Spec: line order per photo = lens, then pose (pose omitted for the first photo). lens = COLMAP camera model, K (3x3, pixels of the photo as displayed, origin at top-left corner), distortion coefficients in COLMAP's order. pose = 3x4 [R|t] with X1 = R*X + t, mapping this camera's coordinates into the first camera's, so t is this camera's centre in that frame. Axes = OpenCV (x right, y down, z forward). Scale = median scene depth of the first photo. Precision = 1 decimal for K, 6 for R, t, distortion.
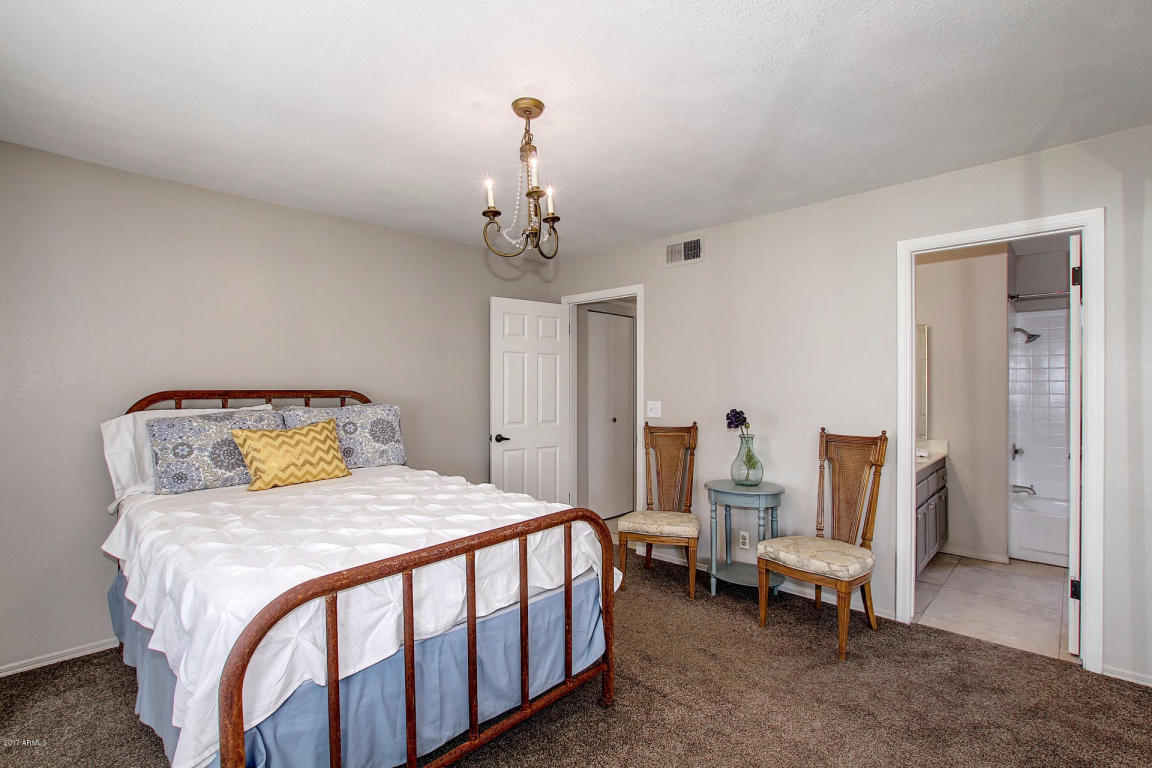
lens RADIAL K [[533.1, 0, 574.9], [0, 533.1, 389.7], [0, 0, 1]] dist [-0.033747, 0.007407]
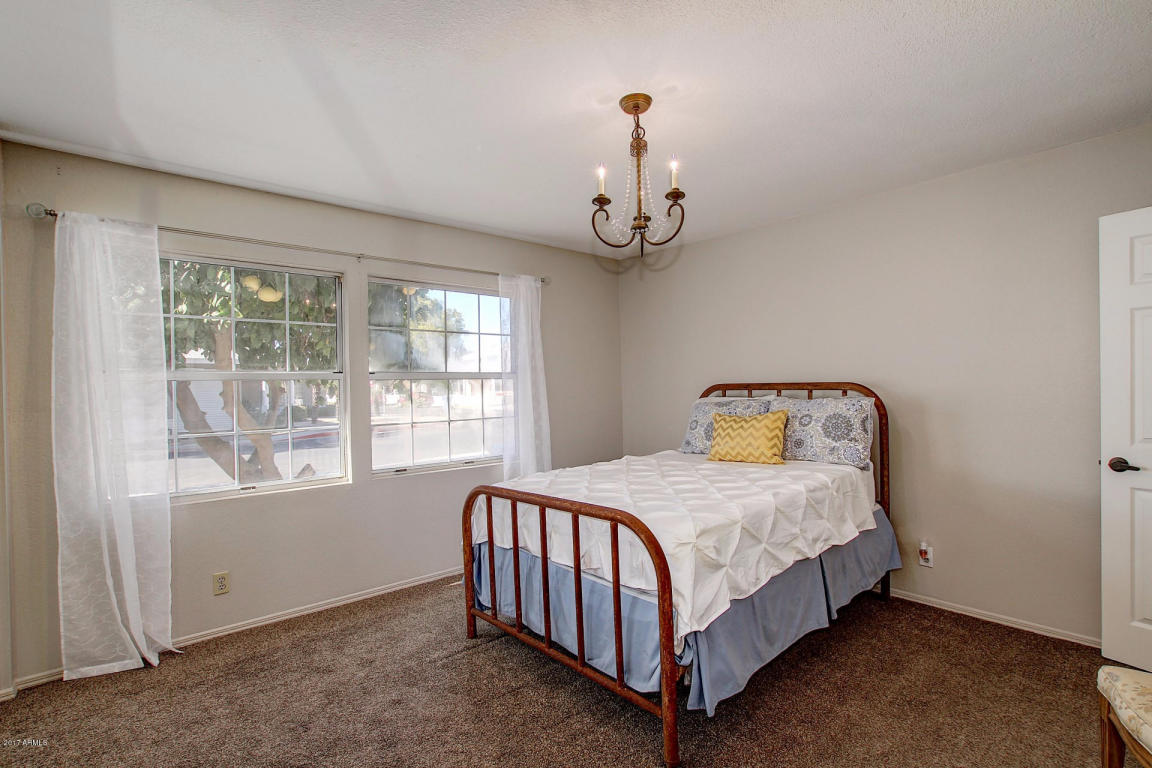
lens RADIAL K [[533.1, 0, 574.9], [0, 533.1, 389.7], [0, 0, 1]] dist [-0.033747, 0.007407]
pose [[-0.092862, 0.012423, -0.995602, 0.706471], [0.014361, 0.999835, 0.011136, -0.003915], [0.995575, -0.013263, -0.093025, 0.747256]]
